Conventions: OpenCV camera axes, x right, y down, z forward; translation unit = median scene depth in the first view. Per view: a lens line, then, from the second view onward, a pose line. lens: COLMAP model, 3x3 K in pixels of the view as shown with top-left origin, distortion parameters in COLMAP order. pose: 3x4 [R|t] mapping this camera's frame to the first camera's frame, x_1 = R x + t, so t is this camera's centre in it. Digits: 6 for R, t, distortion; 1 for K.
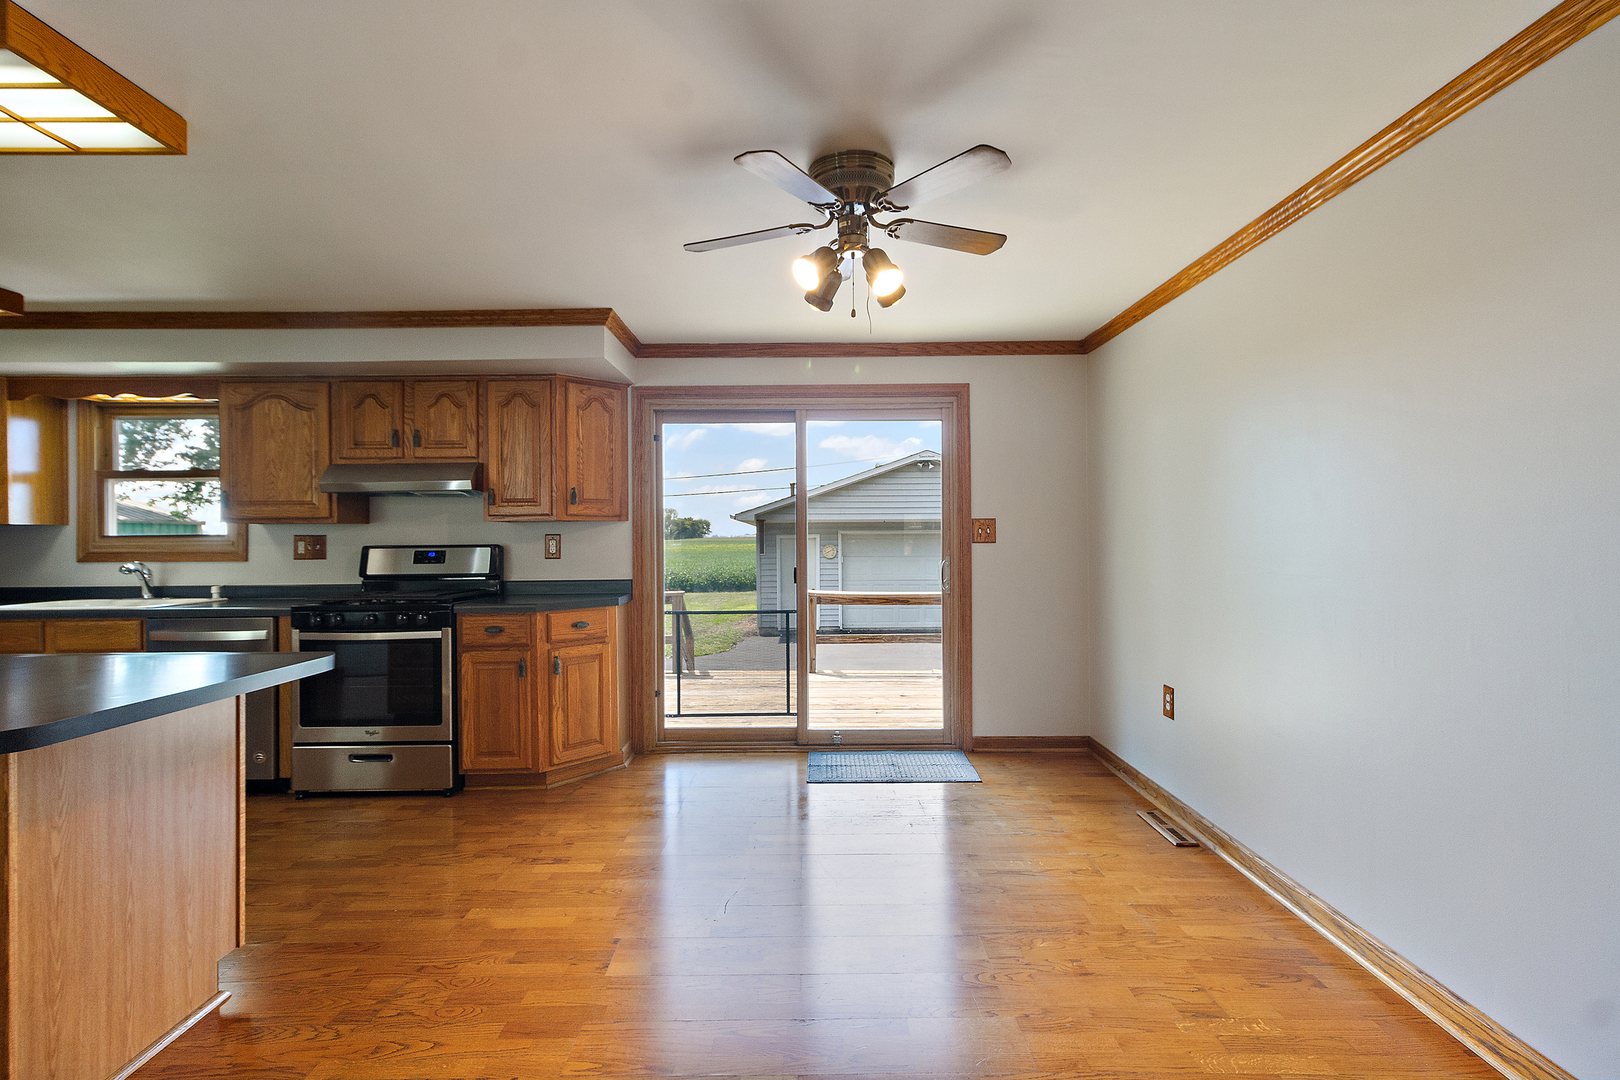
lens RADIAL K [[752.2, 0, 807.3], [0, 752.2, 539.2], [0, 0, 1]] dist [0.008326, -0.001010]
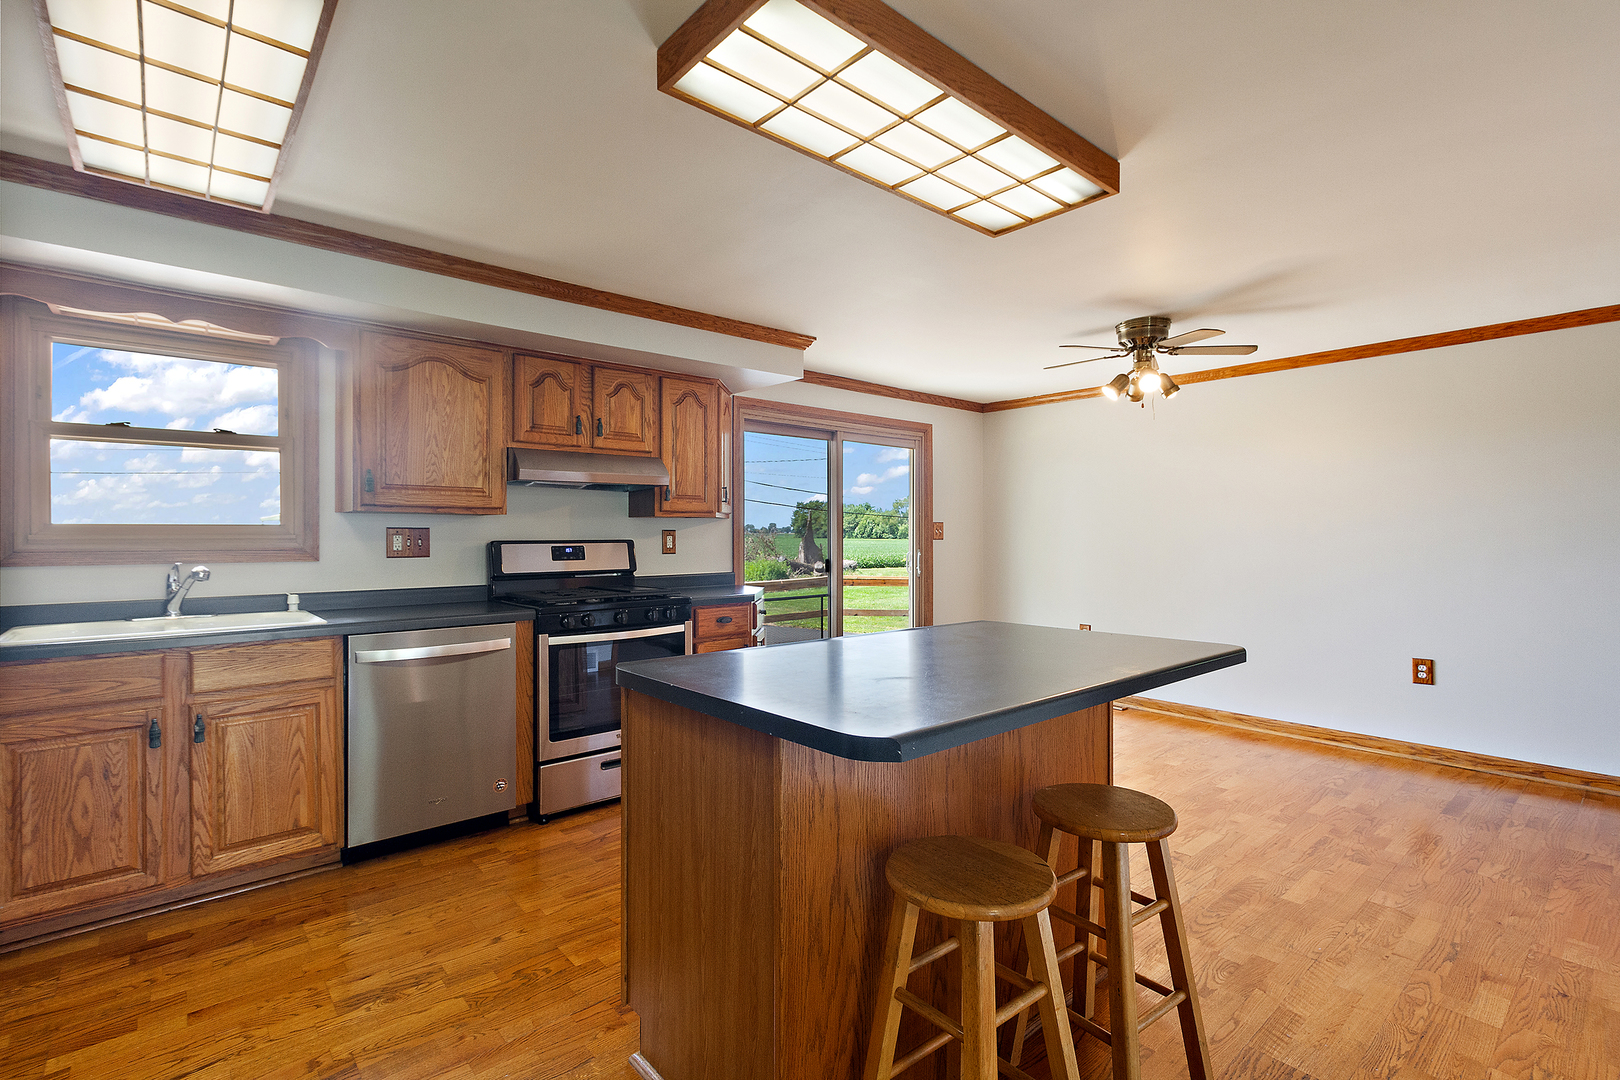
lens RADIAL K [[752.2, 0, 804.8], [0, 752.2, 536.6], [0, 0, 1]] dist [0.008326, -0.001010]
pose [[0.754880, 0.005891, 0.655837, -0.940188], [-0.004388, 0.999983, -0.003931, 0.006145], [-0.655848, 0.000090, 0.754893, 0.116309]]
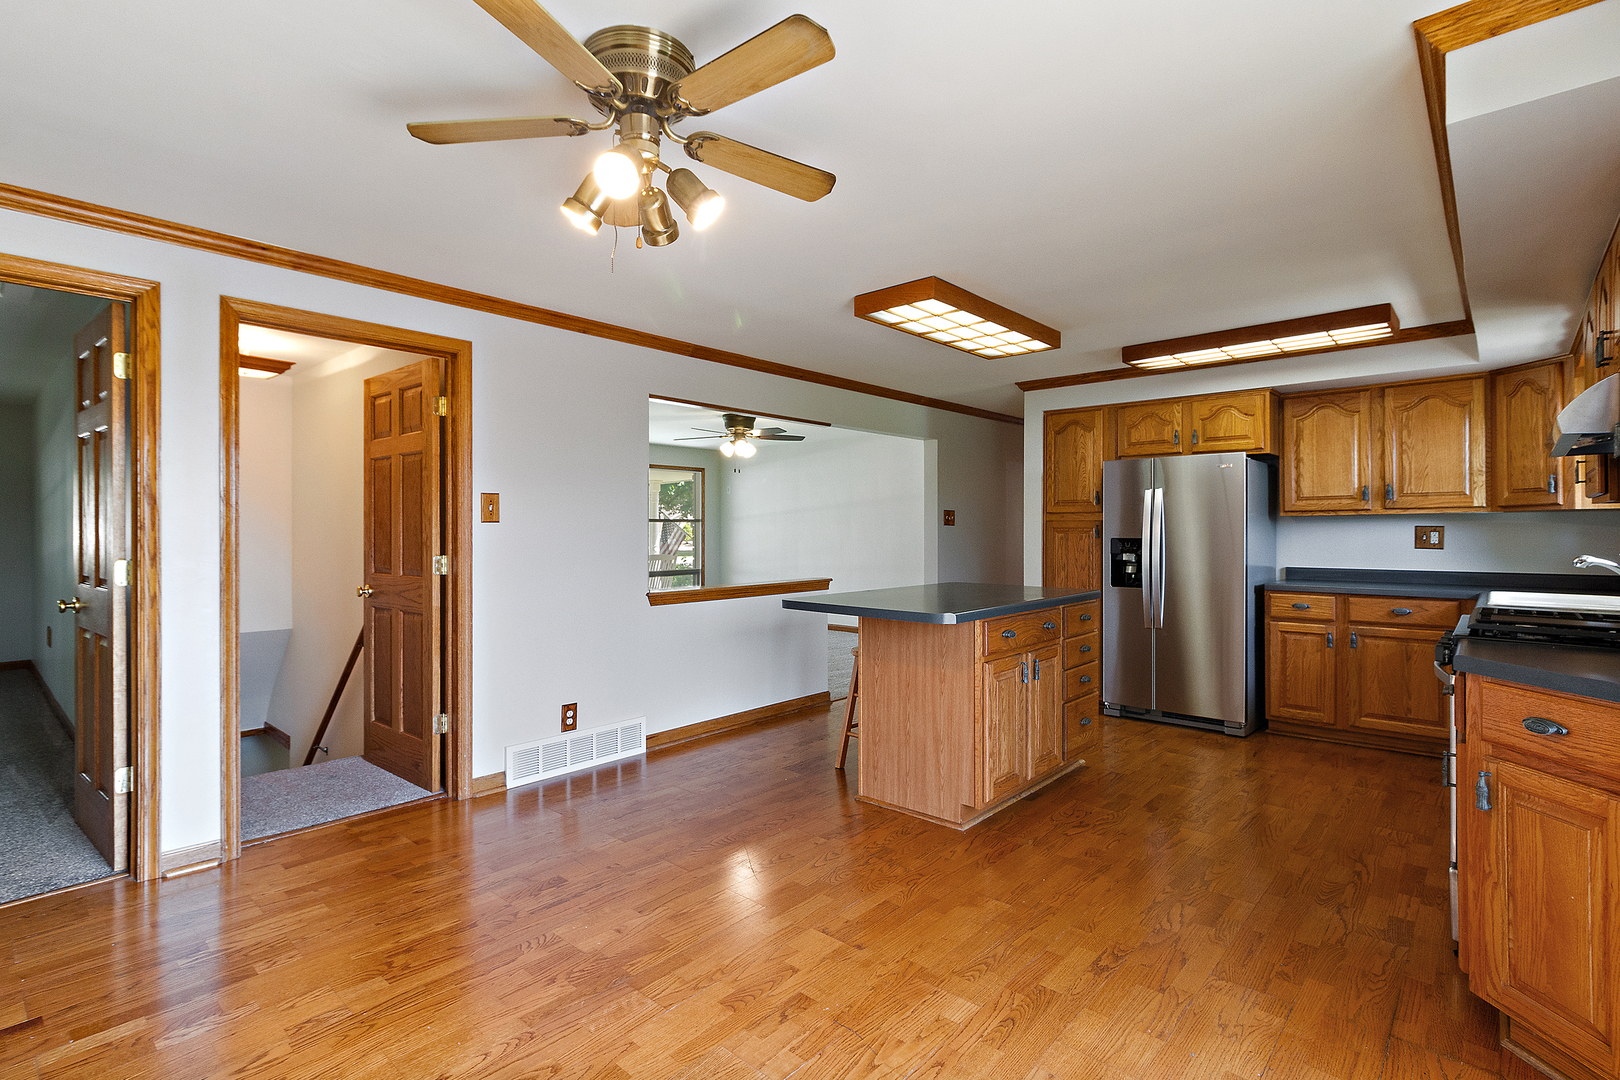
lens RADIAL K [[752.2, 0, 798.5], [0, 752.2, 531.7], [0, 0, 1]] dist [0.008326, -0.001010]
pose [[-0.672072, 0.008431, -0.740437, 0.298261], [0.004909, 0.999964, 0.006931, -0.003572], [0.740469, 0.001023, -0.672090, 0.933404]]
